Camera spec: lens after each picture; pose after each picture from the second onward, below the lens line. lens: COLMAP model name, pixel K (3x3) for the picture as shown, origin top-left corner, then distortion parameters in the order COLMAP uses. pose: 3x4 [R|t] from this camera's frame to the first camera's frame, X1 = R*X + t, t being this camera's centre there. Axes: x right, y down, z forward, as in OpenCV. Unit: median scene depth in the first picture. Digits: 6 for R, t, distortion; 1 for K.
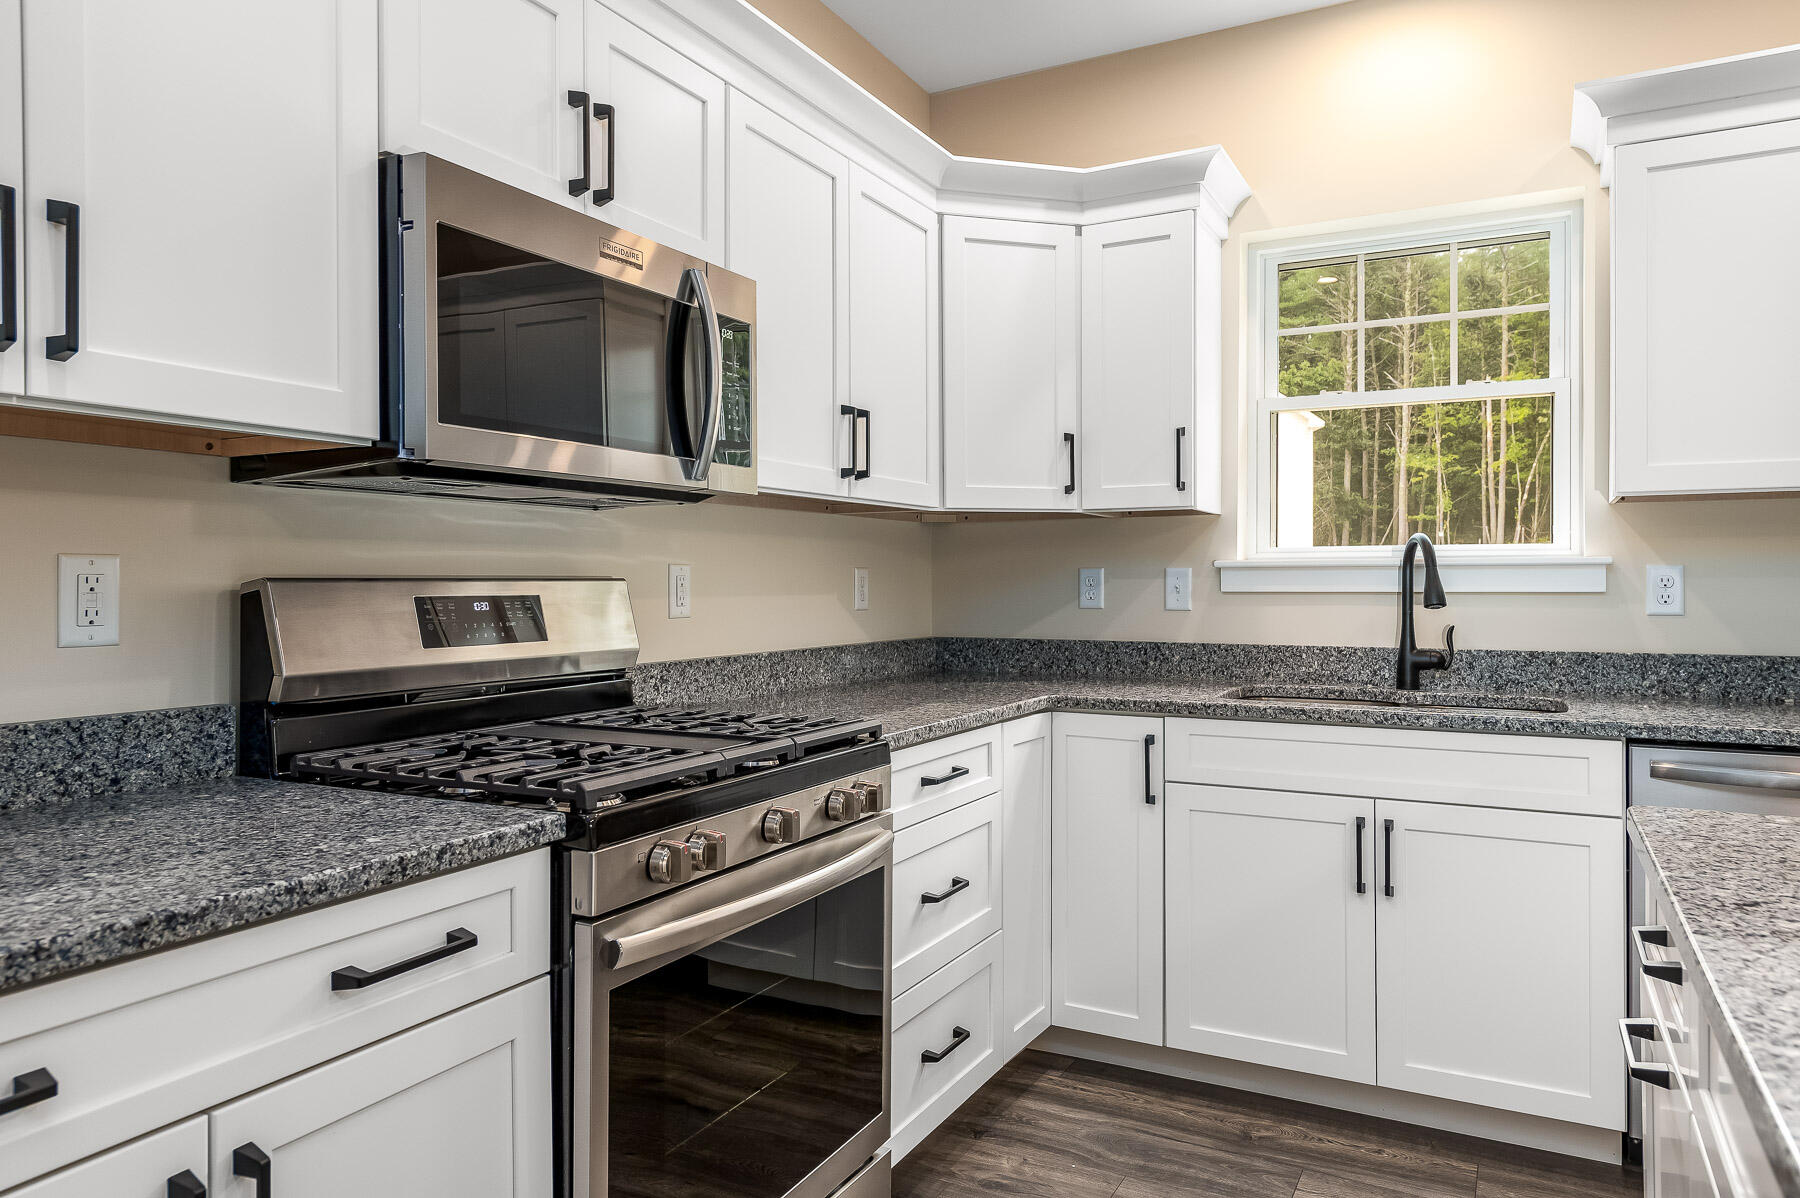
lens RADIAL K [[1185.2, 0, 892.5], [0, 1185.2, 603.8], [0, 0, 1]] dist [0.022841, -0.012022]
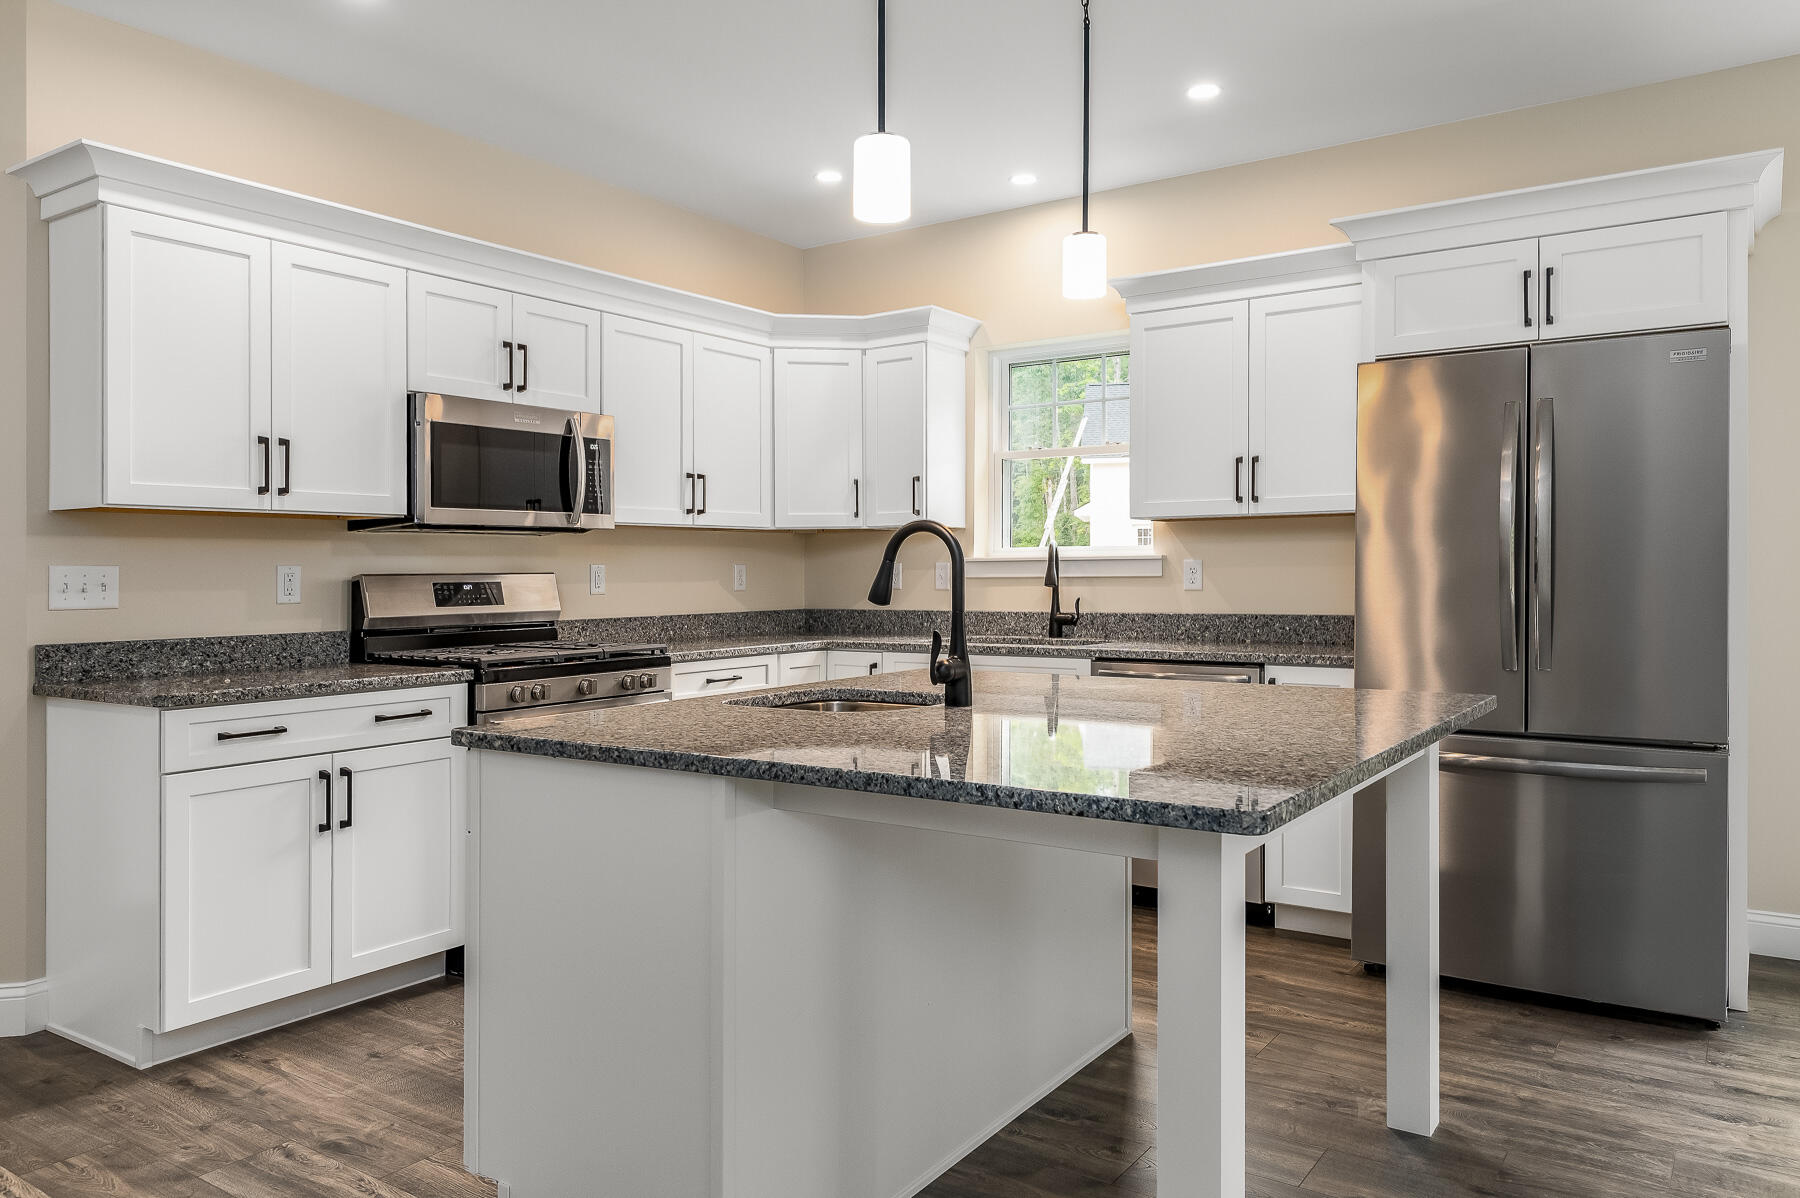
lens RADIAL K [[1251.8, 0, 935.2], [0, 1251.8, 572.7], [0, 0, 1]] dist [0.018364, -0.014337]
pose [[0.995361, -0.007583, -0.095910, 0.622247], [0.005919, 0.999827, -0.017627, 0.018844], [0.096027, 0.016977, 0.995234, -1.003311]]
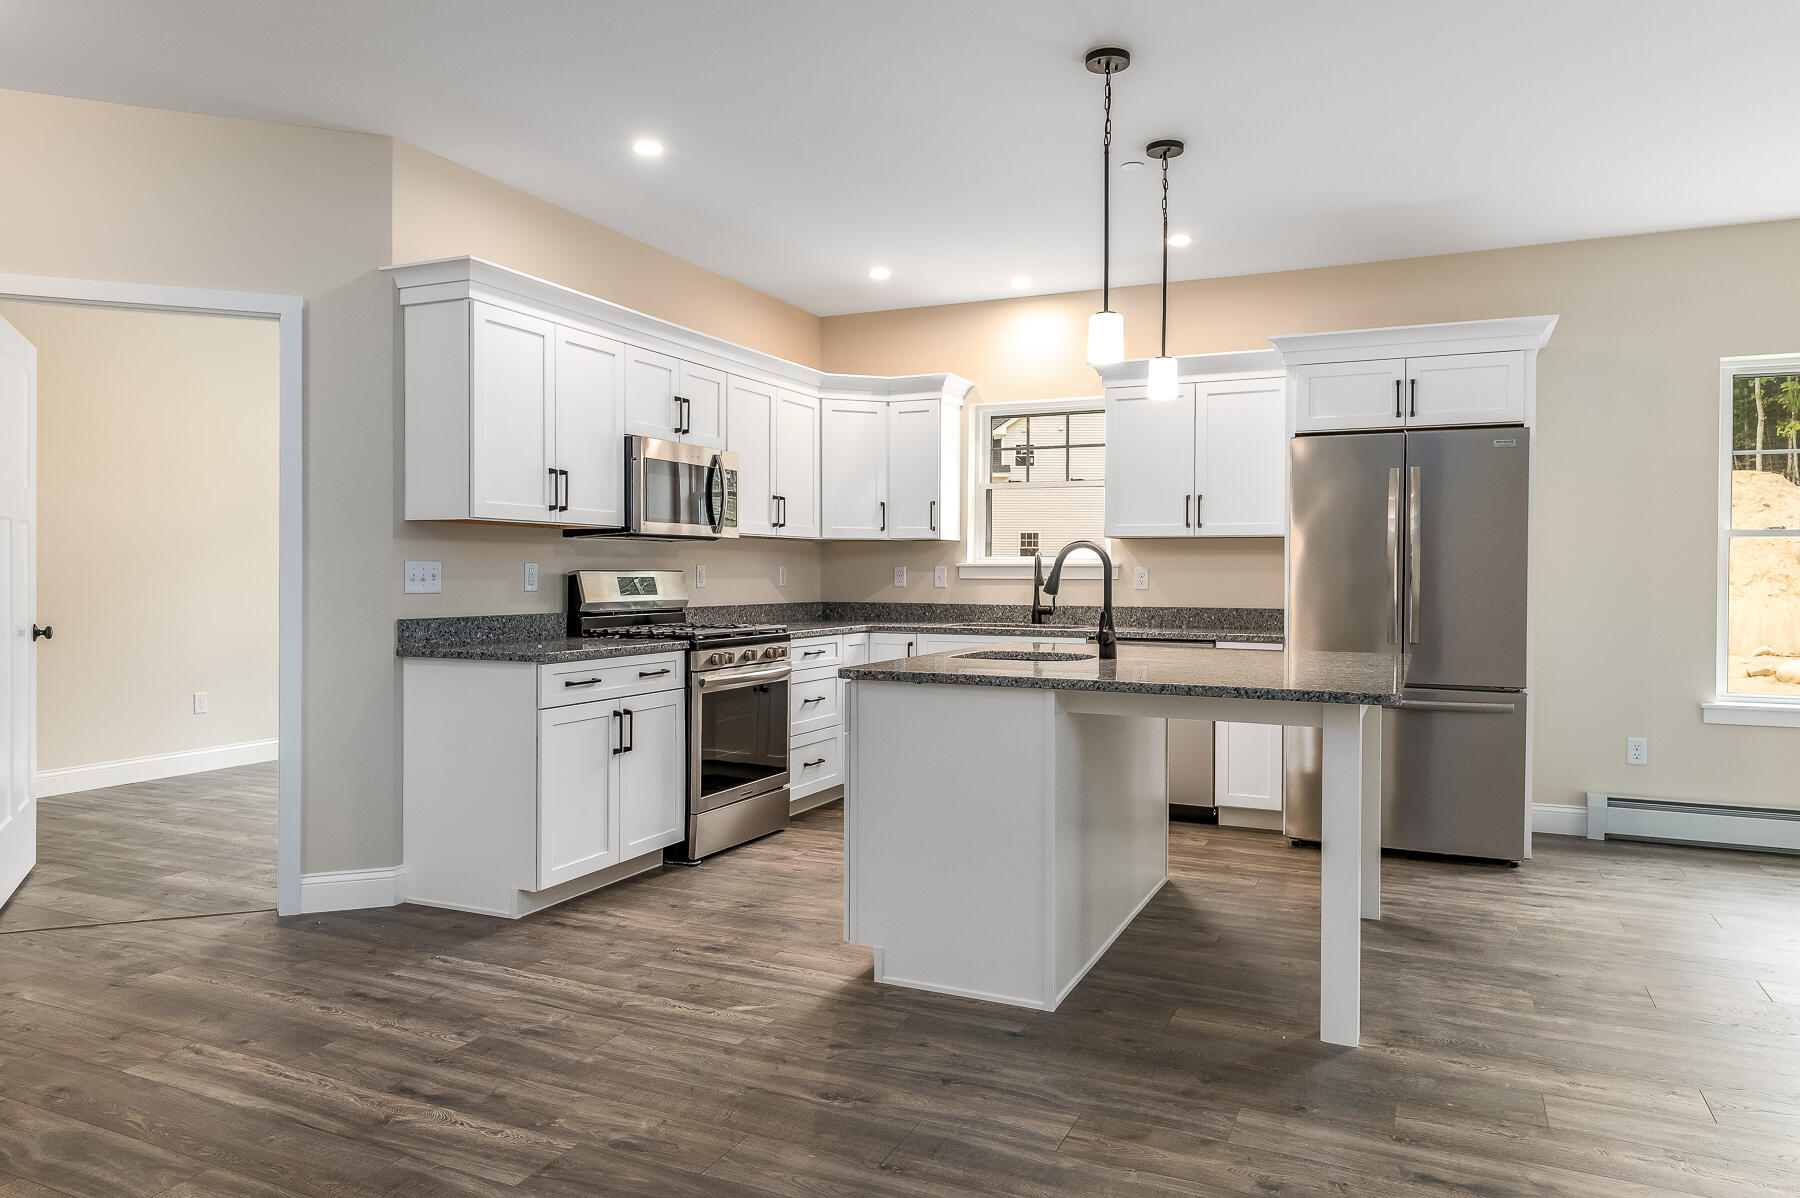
lens RADIAL K [[1185.2, 0, 905.7], [0, 1185.2, 578.3], [0, 0, 1]] dist [0.022841, -0.012022]
pose [[0.997631, 0.005294, 0.068590, 0.070272], [-0.004283, 0.999880, -0.014873, 0.031704], [-0.068660, 0.014544, 0.997534, -1.614920]]
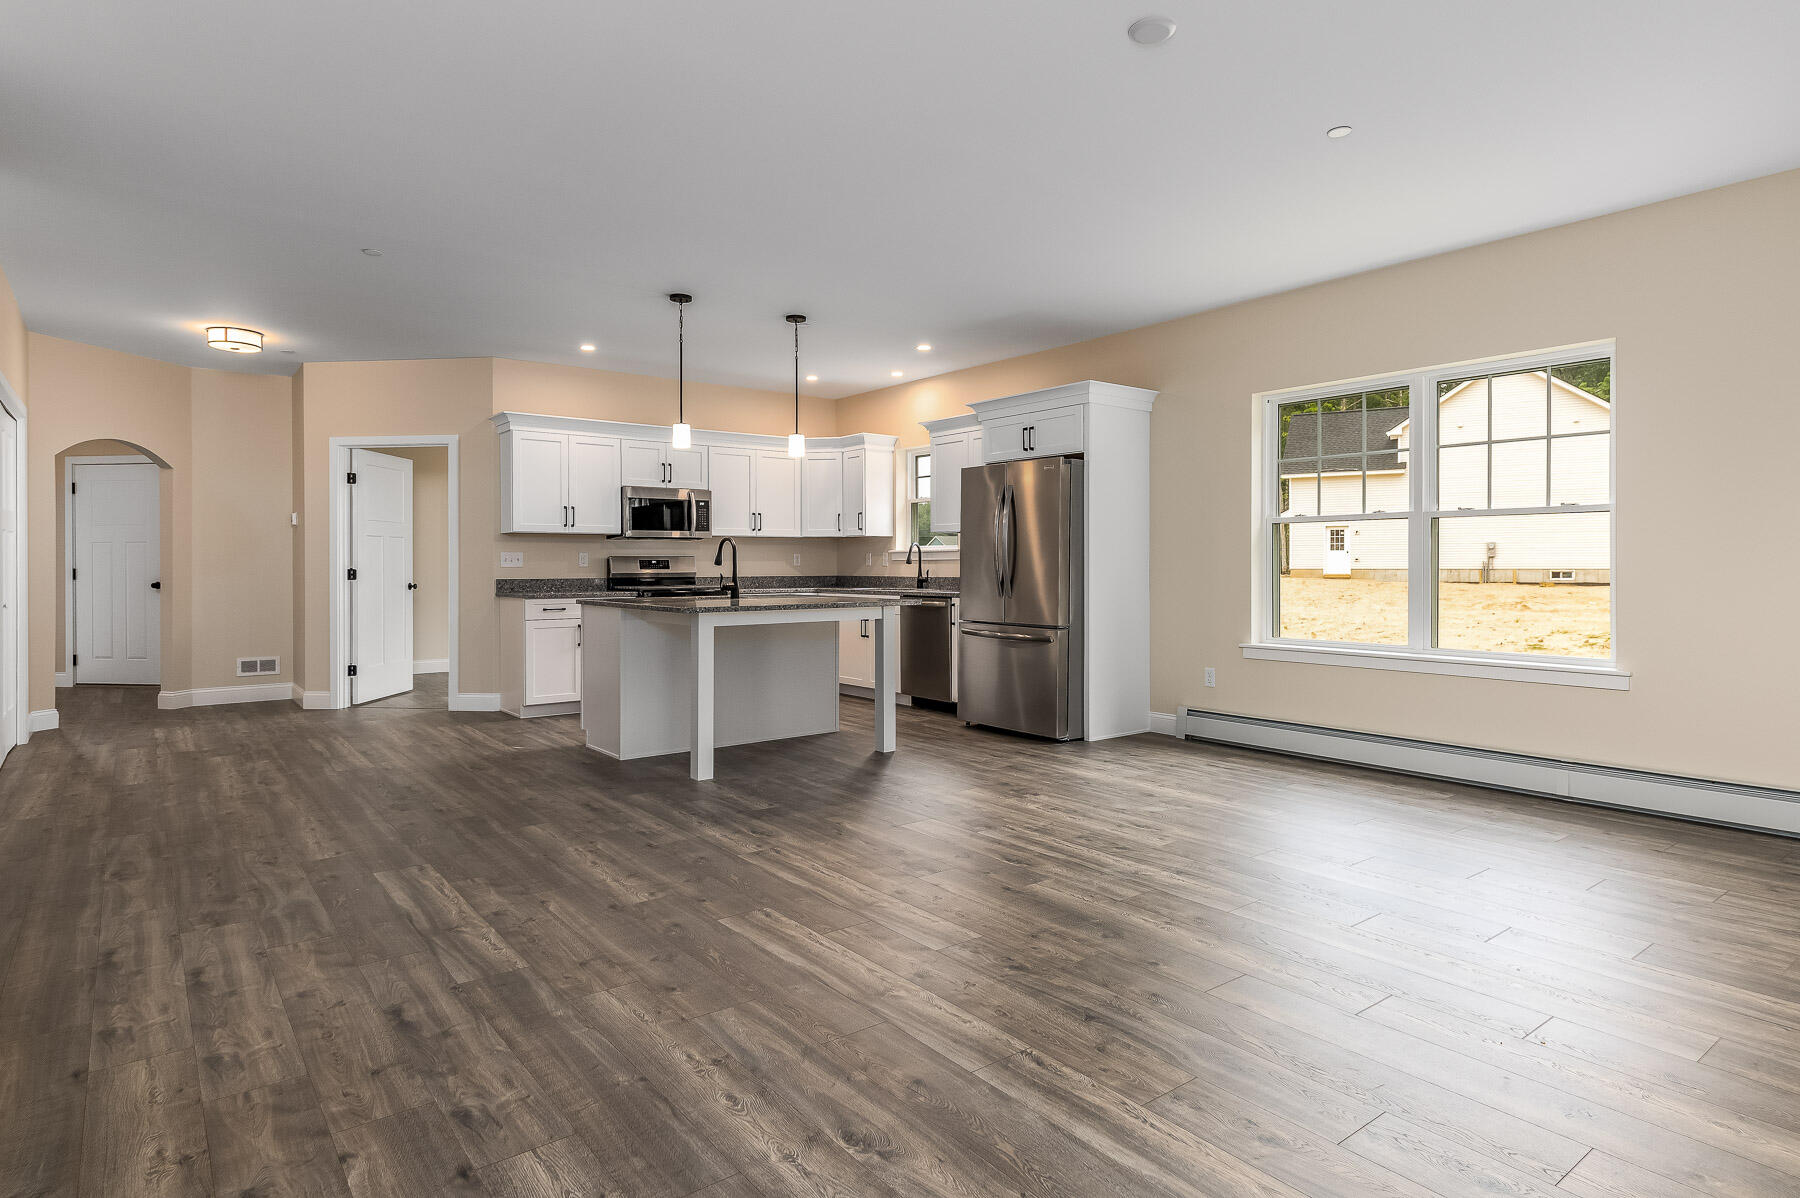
lens RADIAL K [[996.4, 0, 898.4], [0, 996.4, 568.0], [0, 0, 1]] dist [0.030314, -0.004362]
pose [[0.910642, -0.001353, -0.413193, 2.209318], [-0.005557, 0.999864, -0.015522, 0.082402], [0.413158, 0.016431, 0.910511, -2.275770]]
